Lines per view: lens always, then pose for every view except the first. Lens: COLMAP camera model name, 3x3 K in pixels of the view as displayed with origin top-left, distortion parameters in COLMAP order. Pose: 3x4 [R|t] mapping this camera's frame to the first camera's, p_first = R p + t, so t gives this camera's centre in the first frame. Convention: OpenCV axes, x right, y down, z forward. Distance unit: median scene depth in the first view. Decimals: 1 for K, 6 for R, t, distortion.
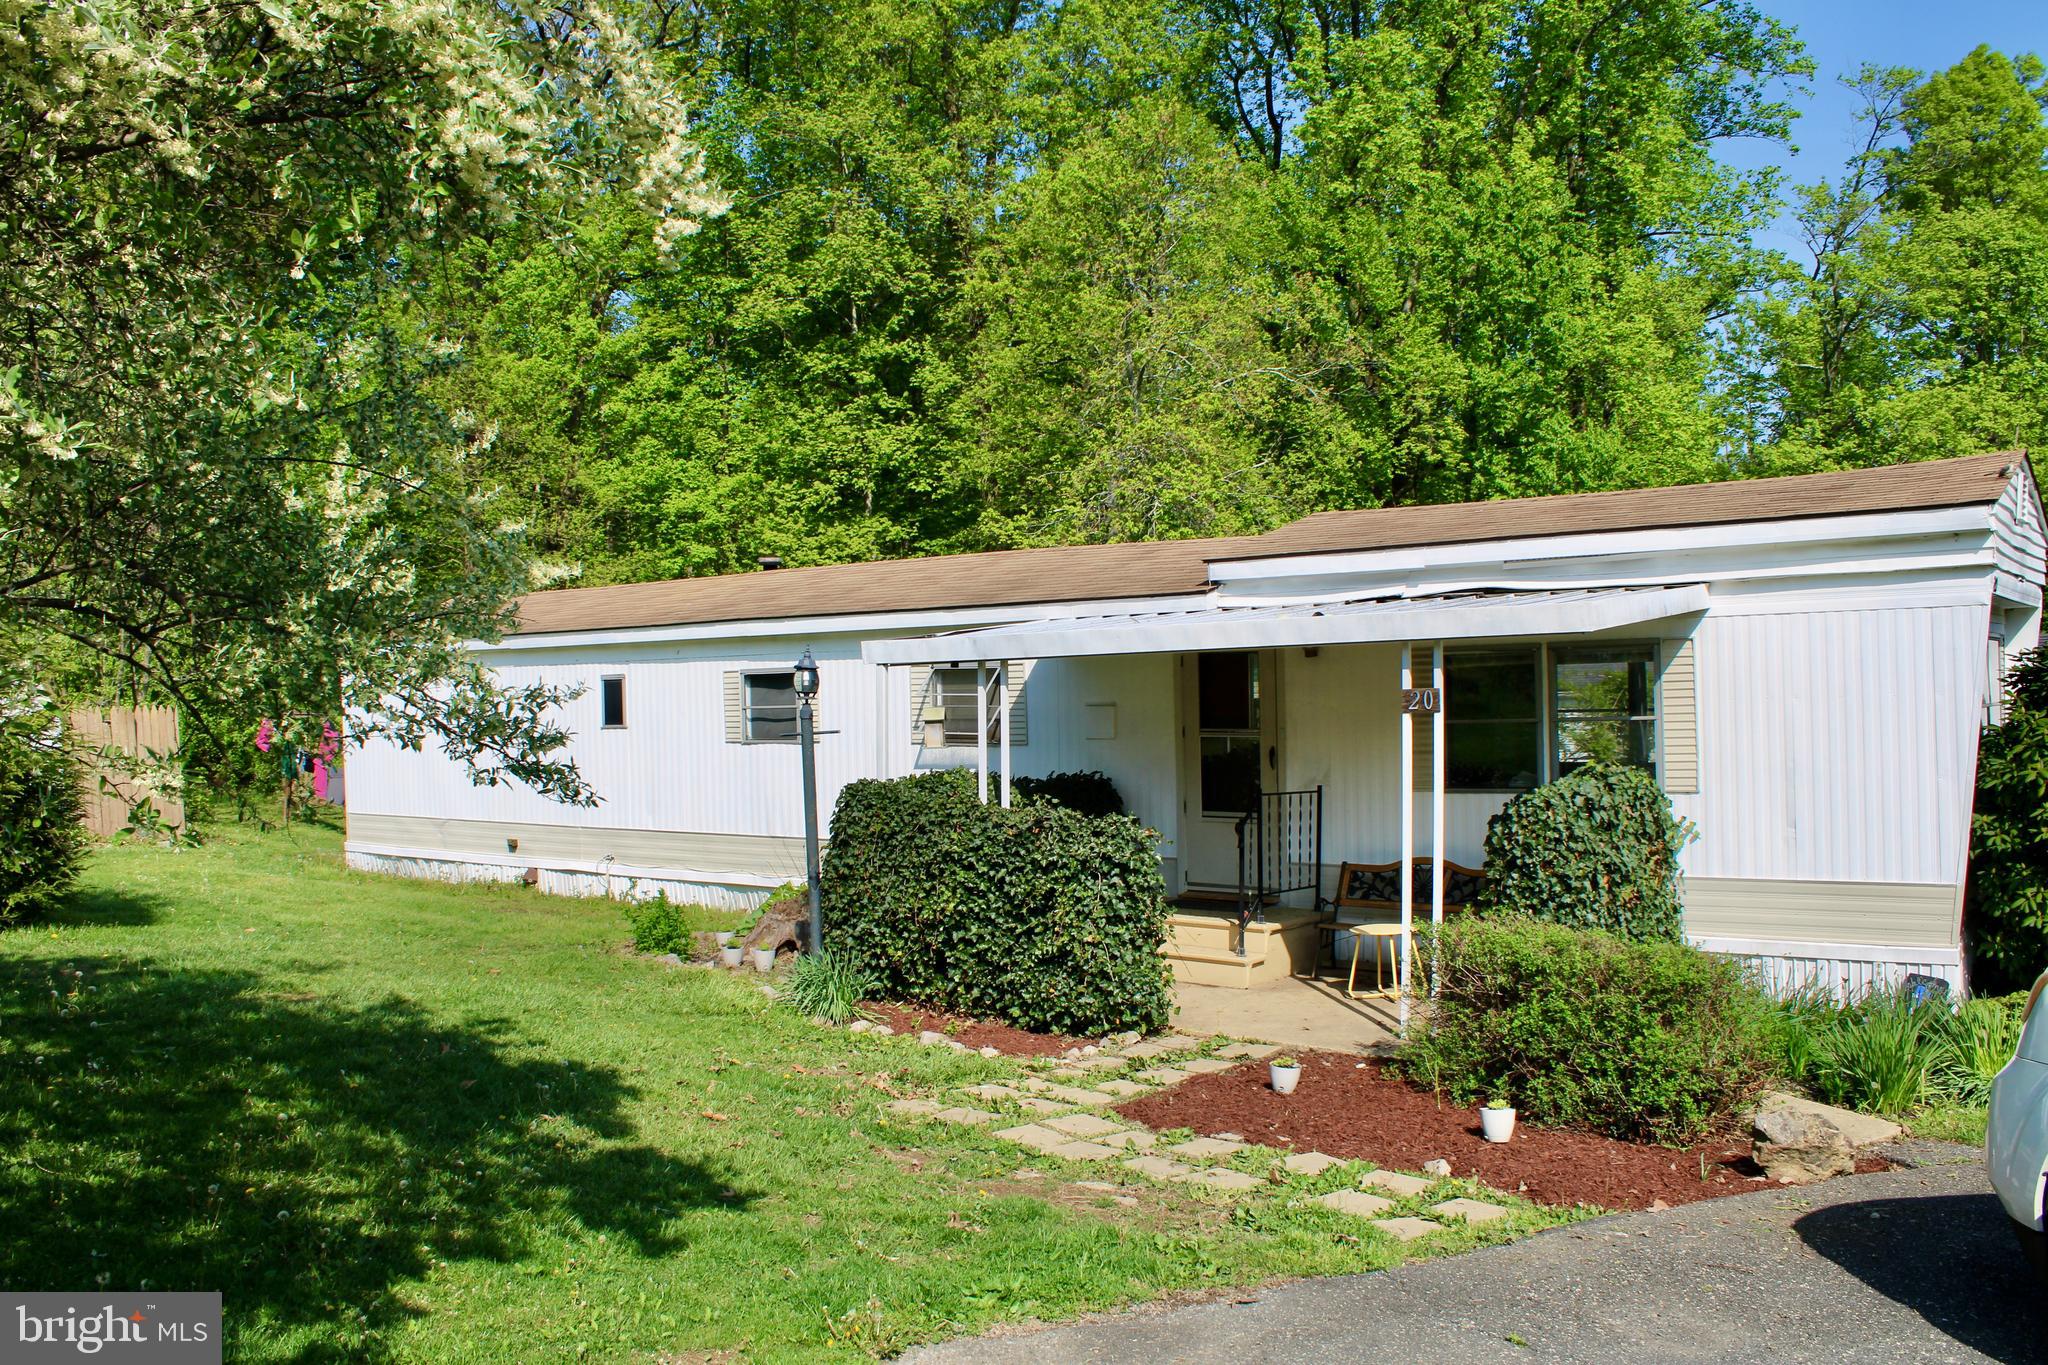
lens RADIAL K [[1724.2, 0, 1024.0], [0, 1724.2, 682.5], [0, 0, 1]] dist [-0.087788, 0.000606]
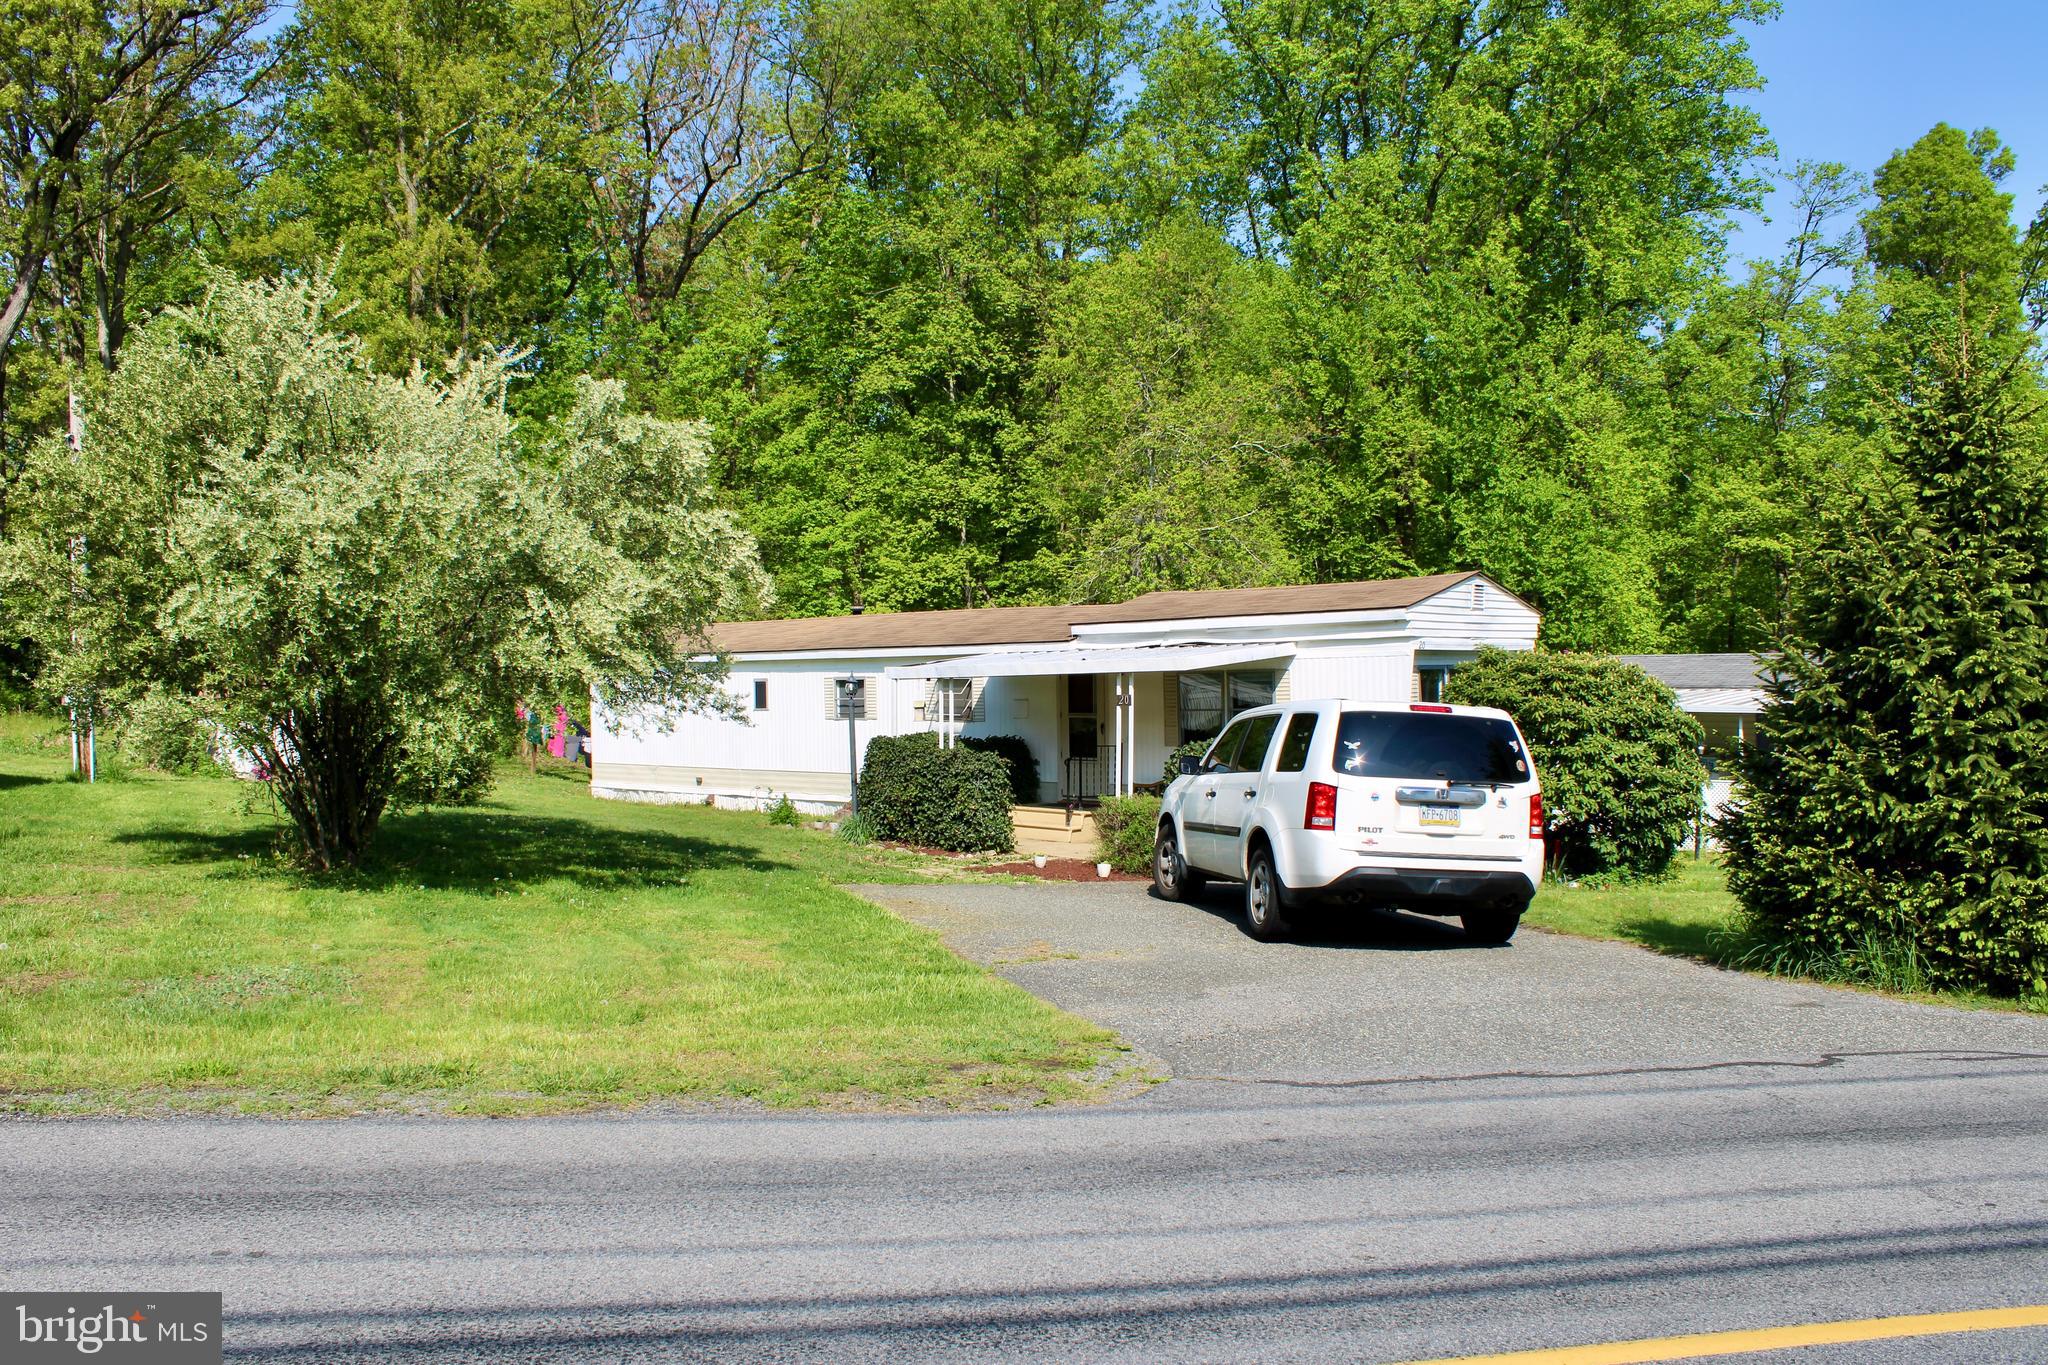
lens RADIAL K [[1693.2, 0, 1026.1], [0, 1693.2, 735.8], [0, 0, 1]] dist [-0.044621, -0.003236]
pose [[0.996666, 0.010249, -0.080948, 0.062225], [-0.007143, 0.999230, 0.038568, -0.005727], [0.081281, -0.037861, 0.995972, -0.253739]]
